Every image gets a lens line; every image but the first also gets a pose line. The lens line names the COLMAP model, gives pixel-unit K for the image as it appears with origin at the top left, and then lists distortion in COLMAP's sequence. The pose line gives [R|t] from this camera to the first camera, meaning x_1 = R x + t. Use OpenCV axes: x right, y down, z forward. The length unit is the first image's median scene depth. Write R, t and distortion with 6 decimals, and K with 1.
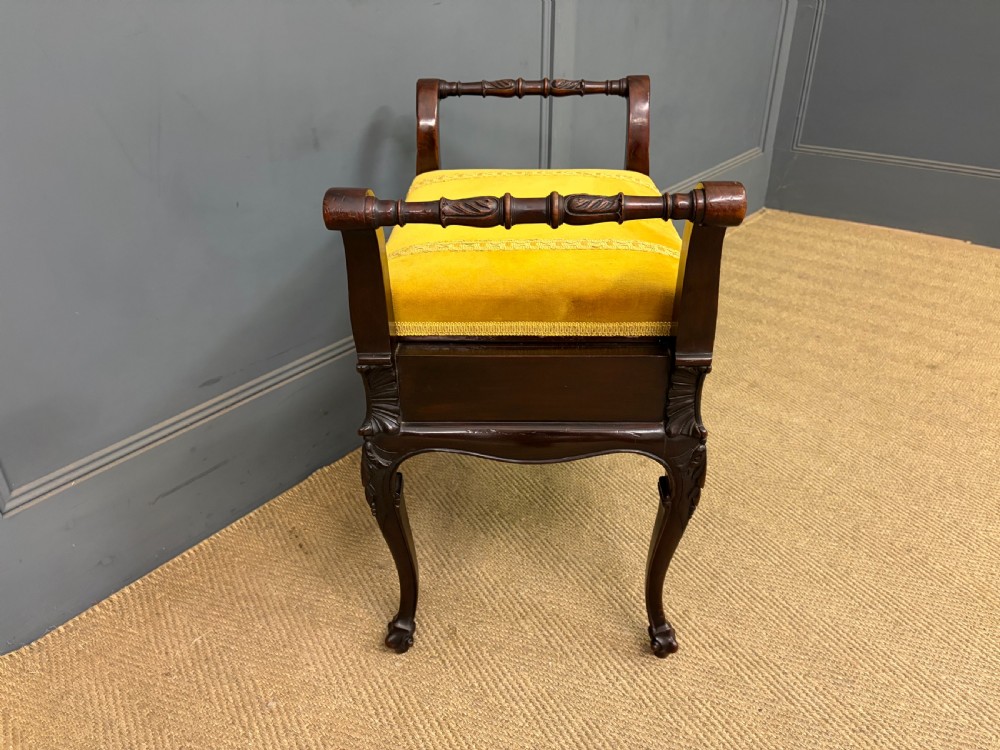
lens RADIAL K [[771.1, 0, 501.0], [0, 771.1, 378.6], [0, 0, 1]] dist [0.036839, -0.044028]
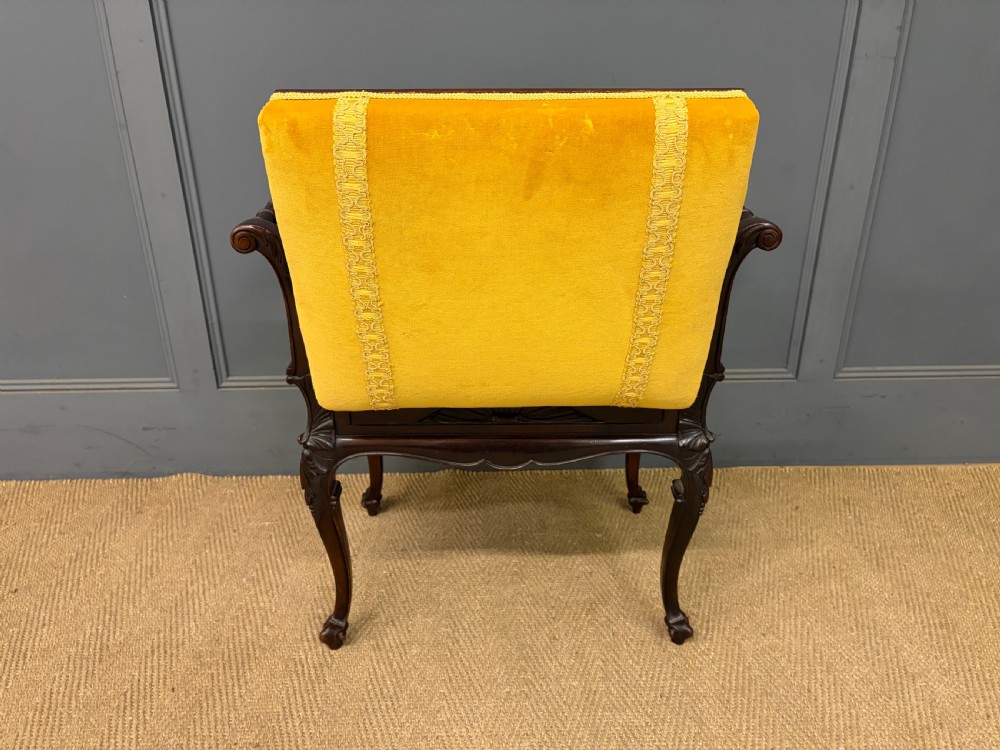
lens RADIAL K [[771.1, 0, 496.5], [0, 771.1, 377.8], [0, 0, 1]] dist [0.036839, -0.044028]
pose [[0.650468, 0.313438, -0.691843, 0.771718], [-0.377905, 0.923687, 0.063169, -0.148788], [0.658846, 0.220362, 0.719279, 0.229160]]
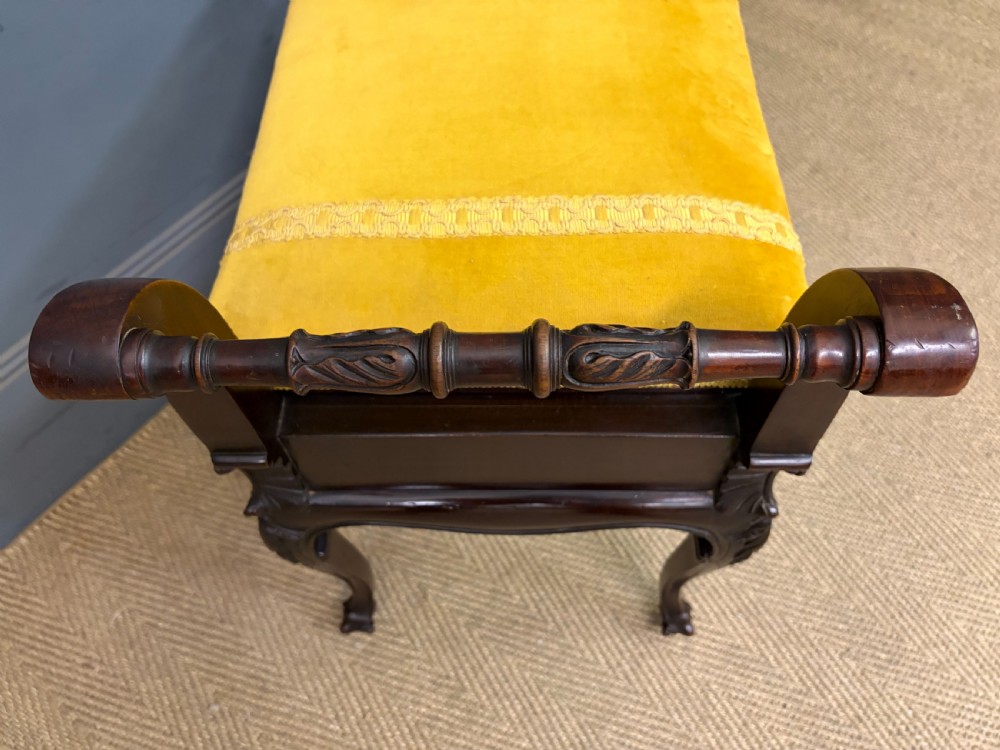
lens RADIAL K [[771.1, 0, 503.5], [0, 771.1, 383.8], [0, 0, 1]] dist [0.036839, -0.044028]
pose [[0.999693, -0.024781, -0.000271, 0.031143], [0.021847, 0.876090, 0.481652, -0.282836], [-0.011699, -0.481510, 0.876362, 0.396388]]
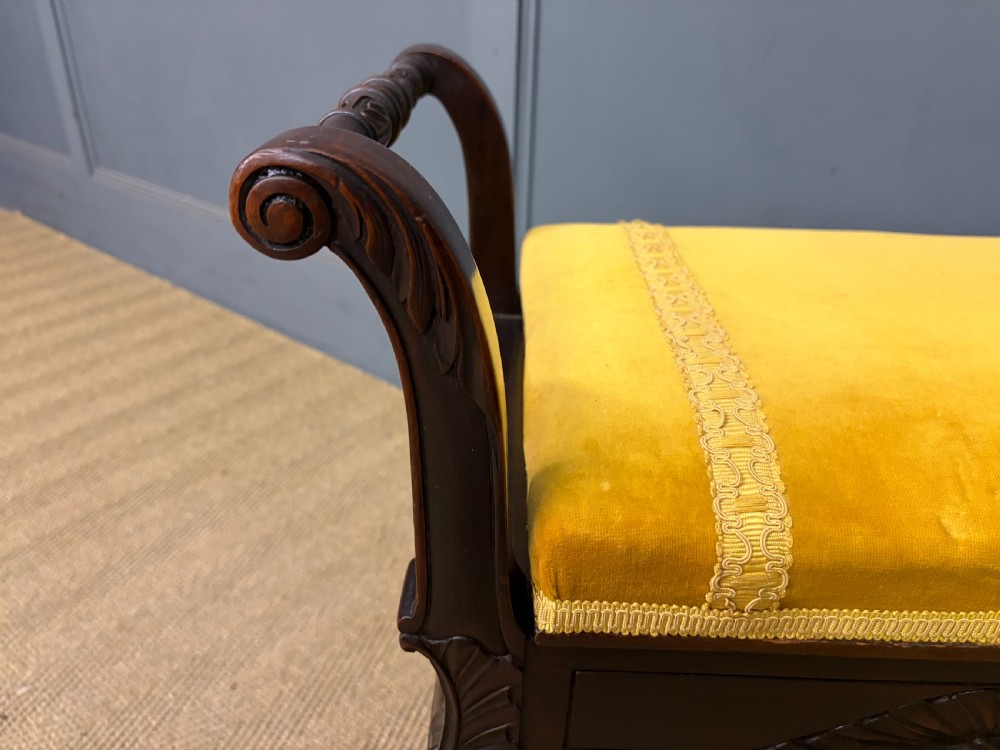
lens RADIAL K [[771.1, 0, 487.1], [0, 771.1, 375.3], [0, 0, 1]] dist [0.036839, -0.044028]
pose [[0.005354, 0.487844, -0.872914, 0.430347], [-0.513146, 0.750571, 0.416323, -0.237629], [0.858285, 0.445704, 0.254354, 0.675038]]
